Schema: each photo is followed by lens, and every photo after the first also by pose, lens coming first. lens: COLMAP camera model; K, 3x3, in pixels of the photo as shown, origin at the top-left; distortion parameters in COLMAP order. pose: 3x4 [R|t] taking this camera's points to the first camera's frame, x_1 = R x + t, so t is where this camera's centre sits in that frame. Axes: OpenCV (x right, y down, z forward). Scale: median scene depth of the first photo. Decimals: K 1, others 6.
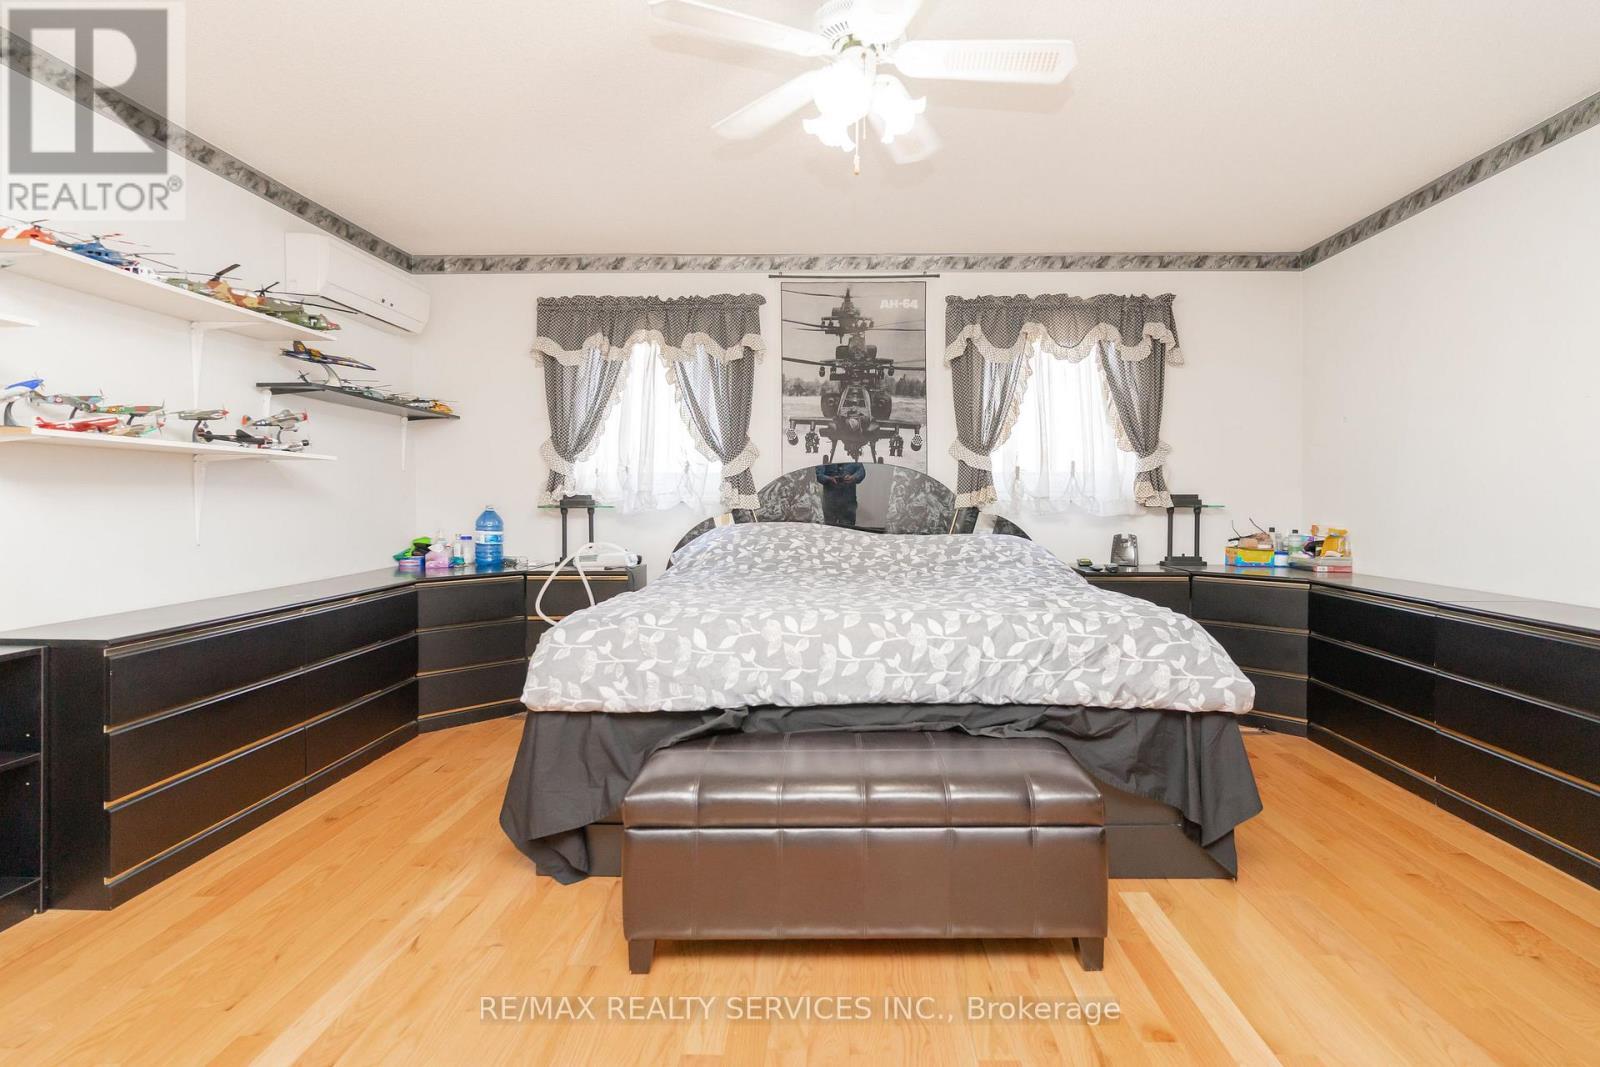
lens RADIAL K [[945.9, 0, 799.8], [0, 945.9, 523.7], [0, 0, 1]] dist [-0.001620, 0.001421]
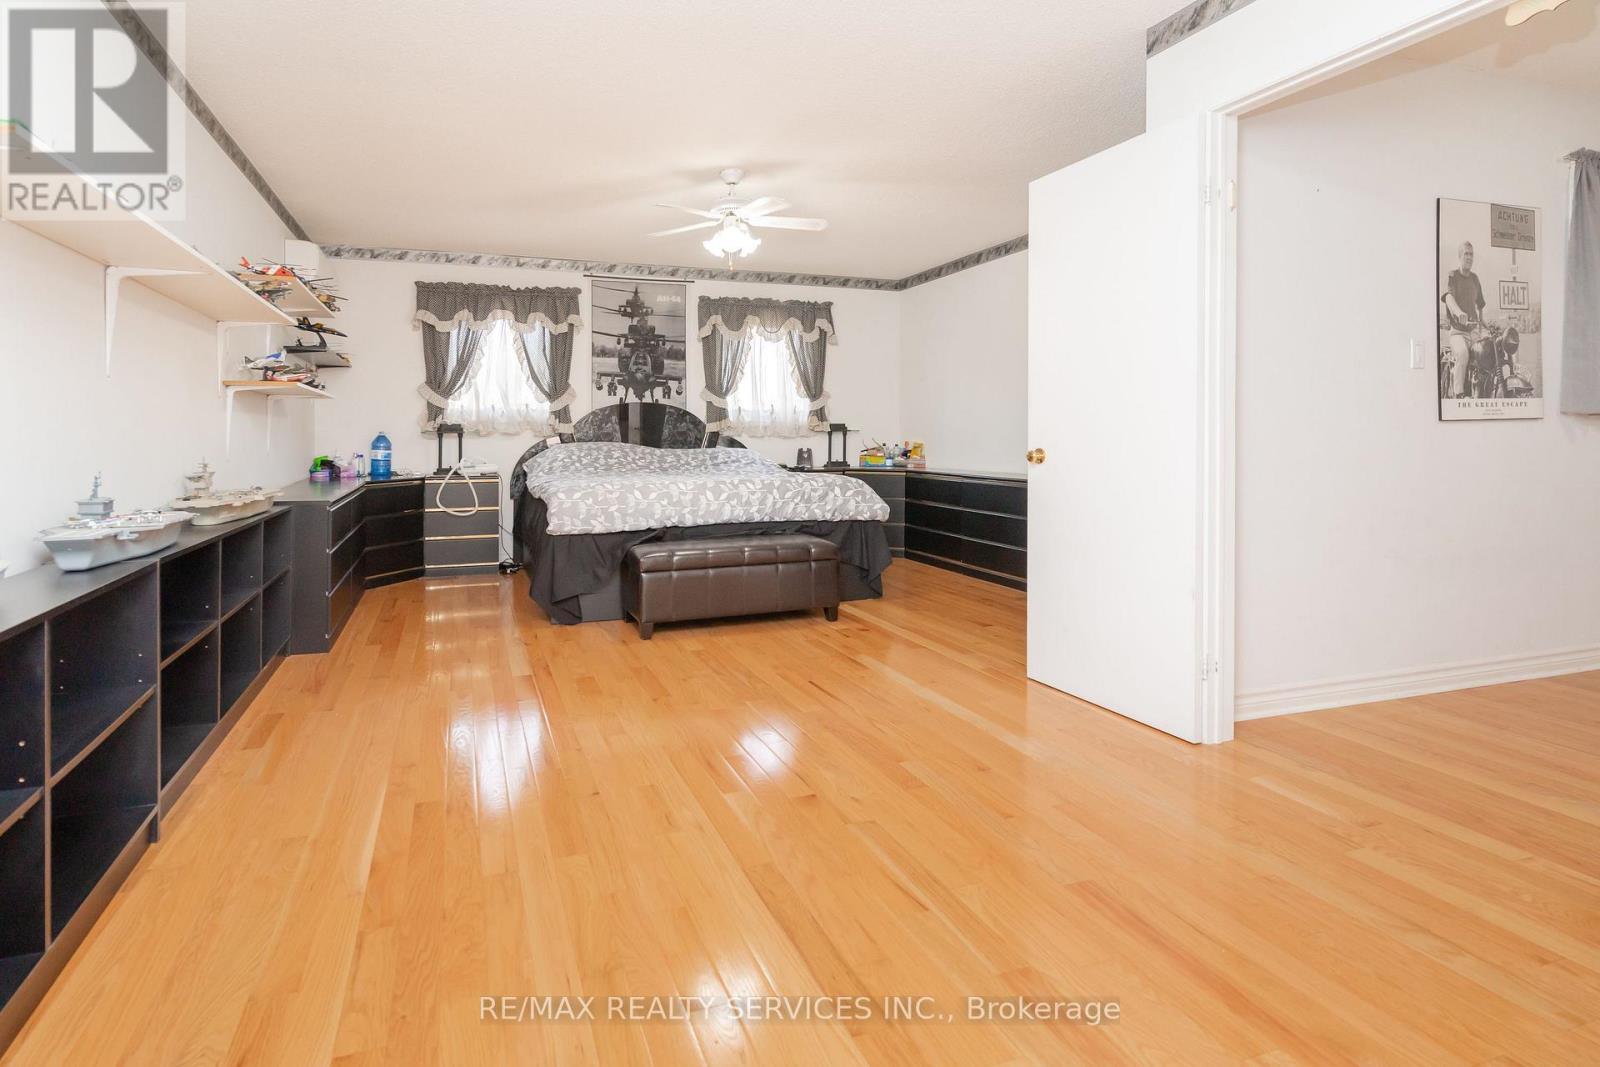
lens RADIAL K [[787.8, 0, 817.3], [0, 787.8, 521.9], [0, 0, 1]] dist [-0.000180, 0.000516]
pose [[0.922326, -0.048626, 0.383340, -0.181633], [0.014776, 0.995763, 0.090758, 0.016438], [-0.386129, -0.078044, 0.919137, -0.299883]]
